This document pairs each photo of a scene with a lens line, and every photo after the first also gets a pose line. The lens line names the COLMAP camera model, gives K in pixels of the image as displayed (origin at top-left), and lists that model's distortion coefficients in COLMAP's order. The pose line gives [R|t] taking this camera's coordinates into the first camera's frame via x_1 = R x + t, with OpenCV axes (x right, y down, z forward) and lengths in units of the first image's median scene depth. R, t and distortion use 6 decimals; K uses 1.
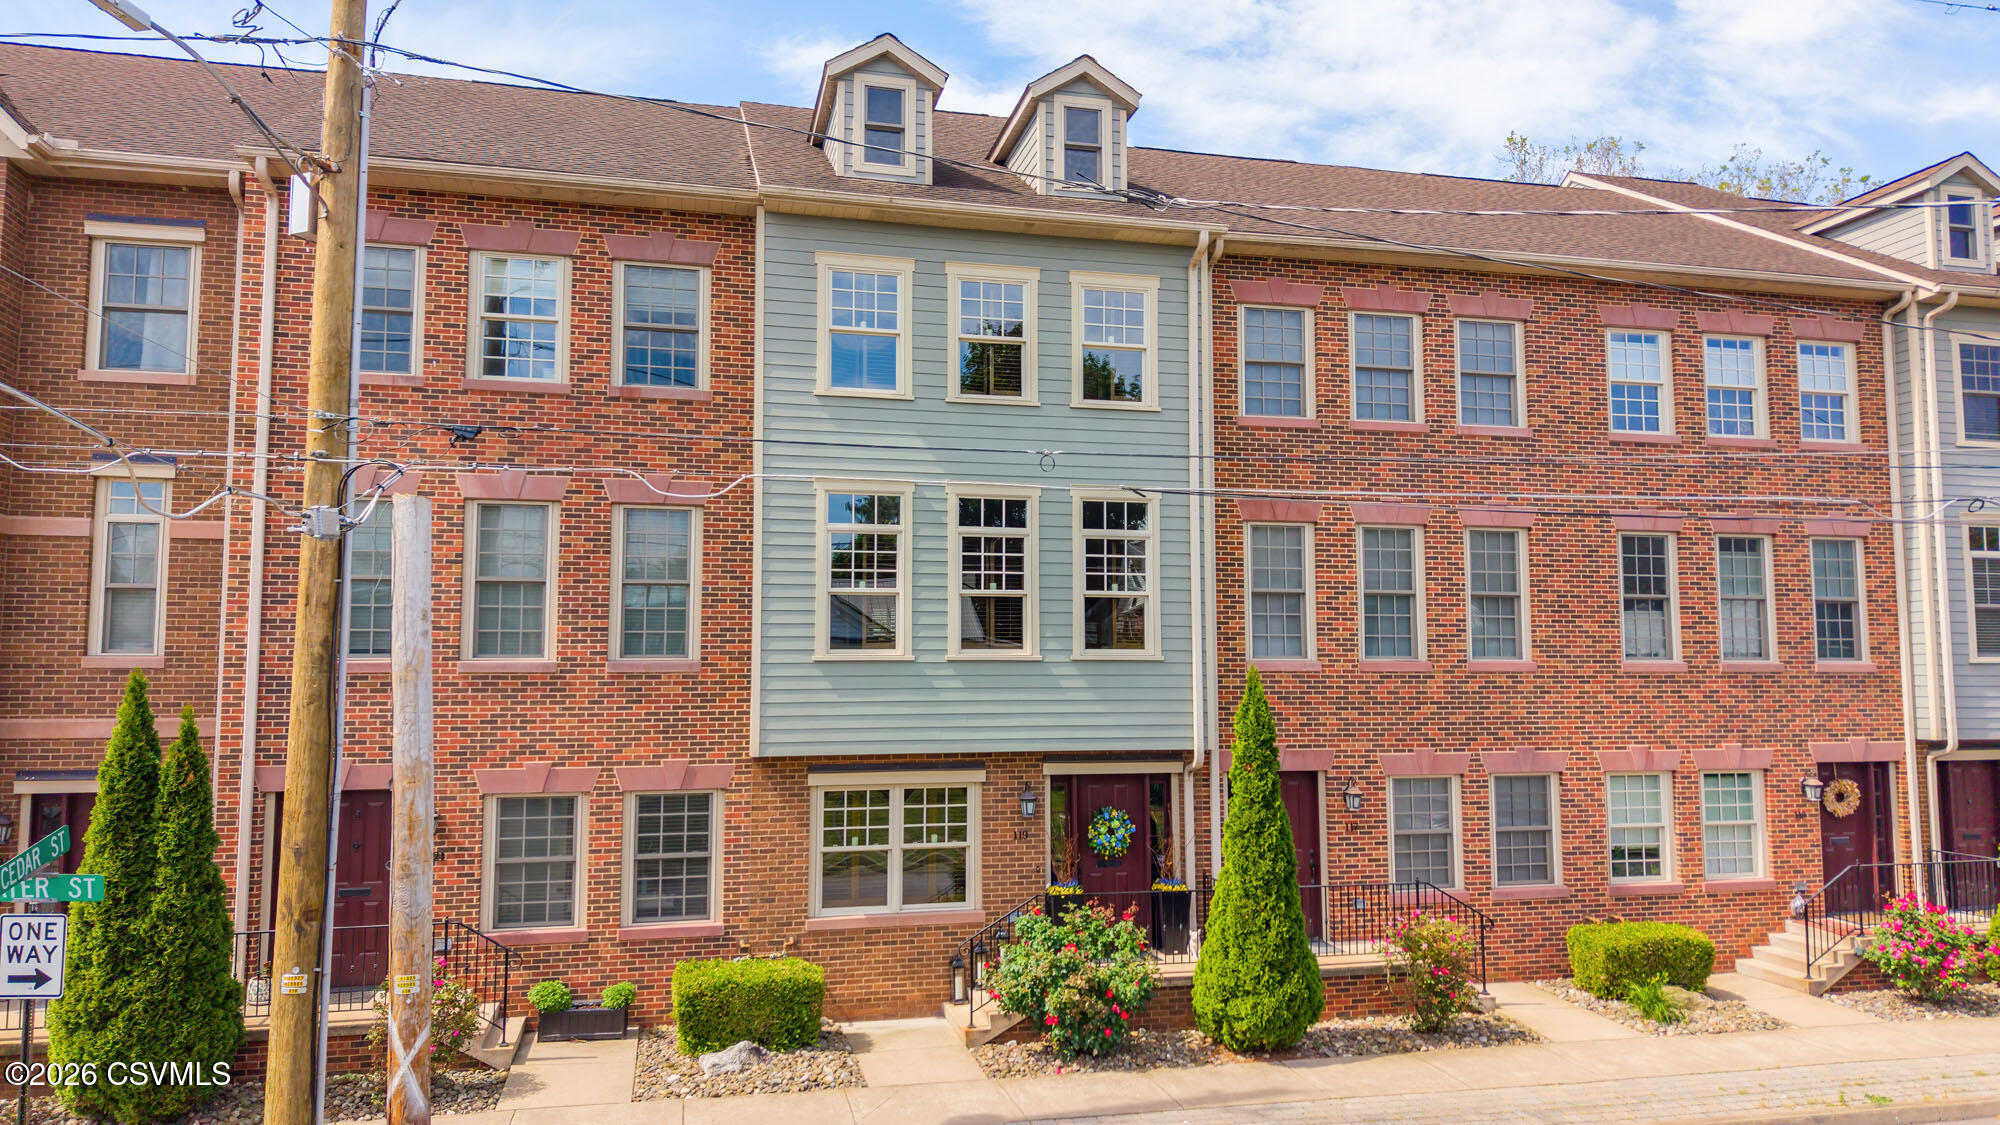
lens RADIAL K [[1331.2, 0, 1010.1], [0, 1331.2, 562.4], [0, 0, 1]] dist [0.041233, -0.042940]
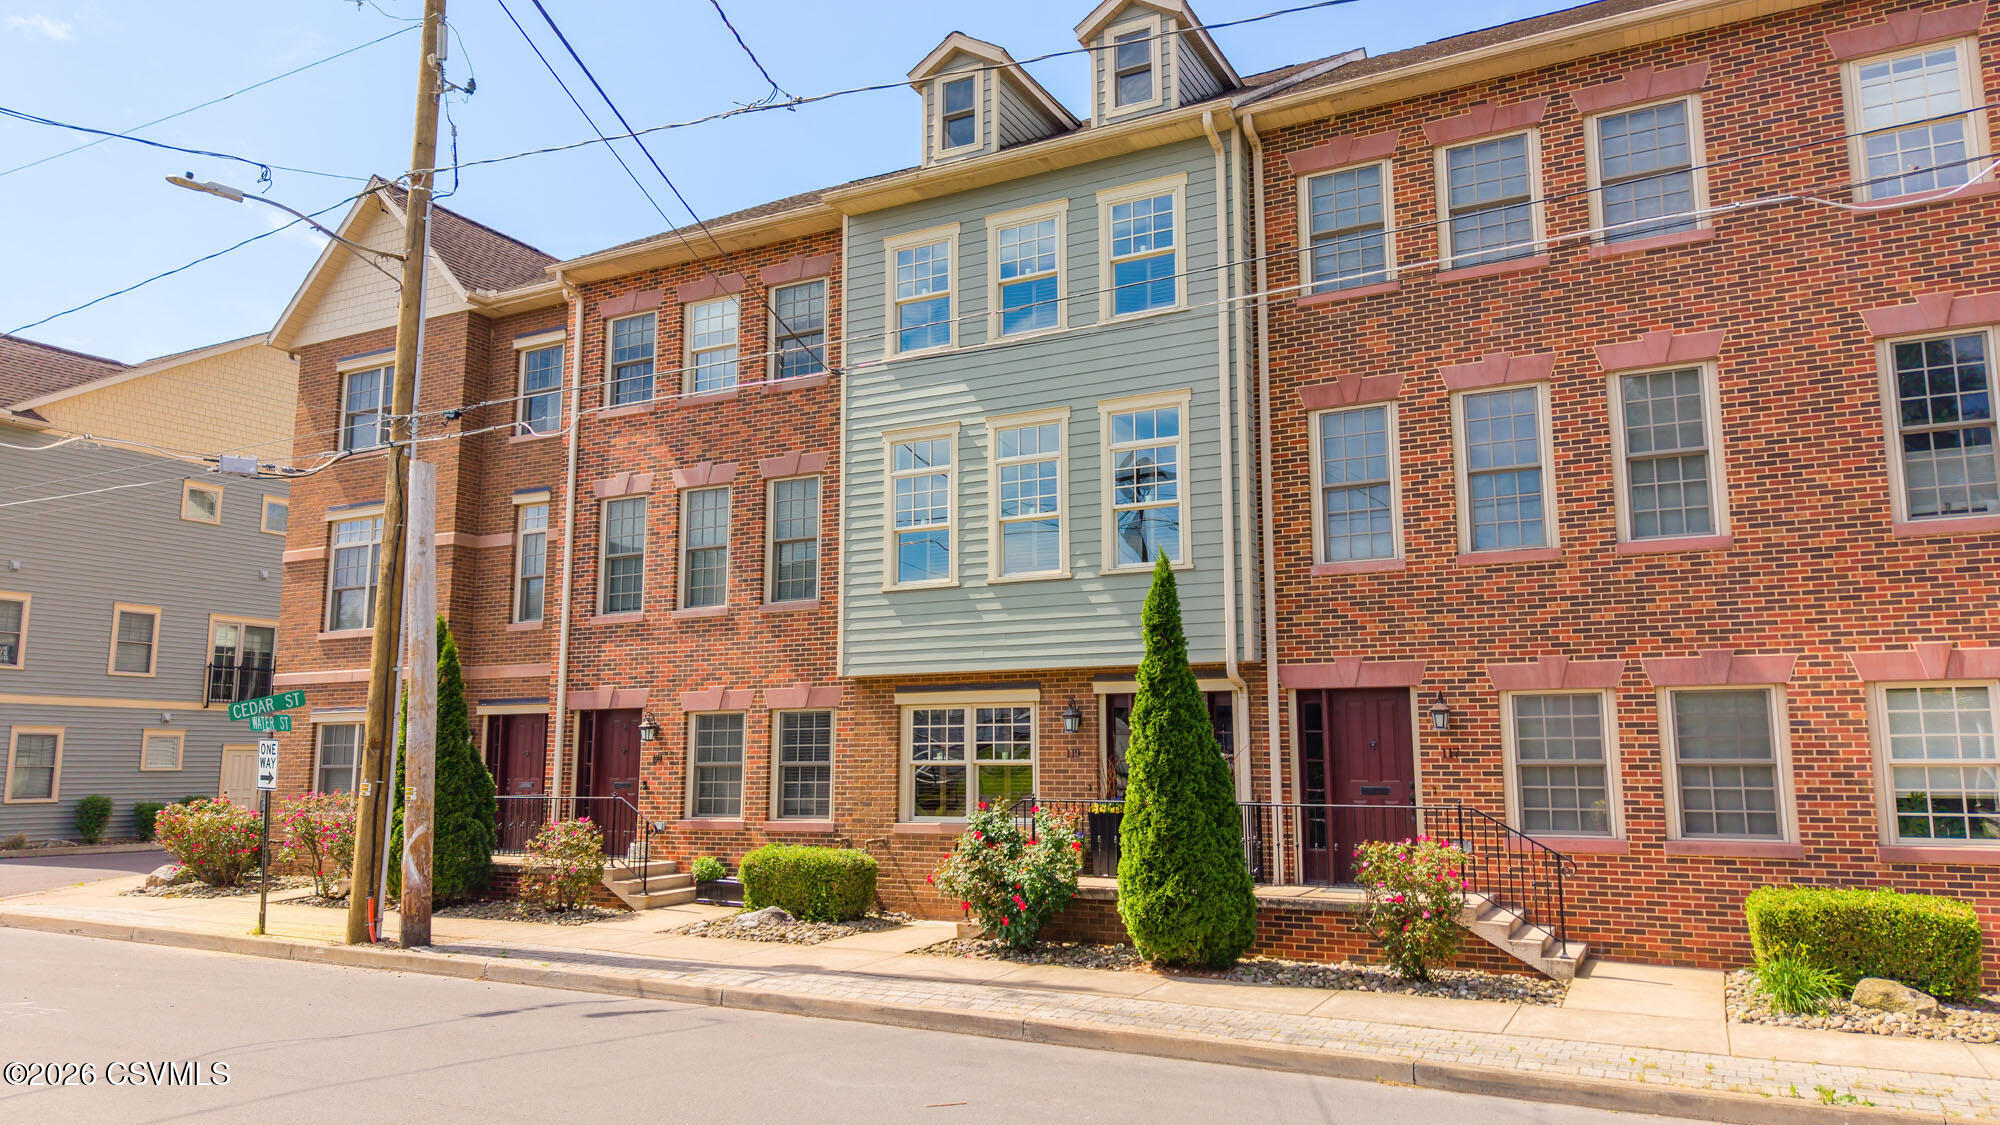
lens RADIAL K [[1331.2, 0, 995.6], [0, 1331.2, 564.6], [0, 0, 1]] dist [0.041233, -0.042940]
pose [[0.751708, -0.097606, -0.652233, 0.640605], [0.058645, 0.994962, -0.081306, 0.142896], [0.656883, 0.022868, 0.753645, 0.202921]]
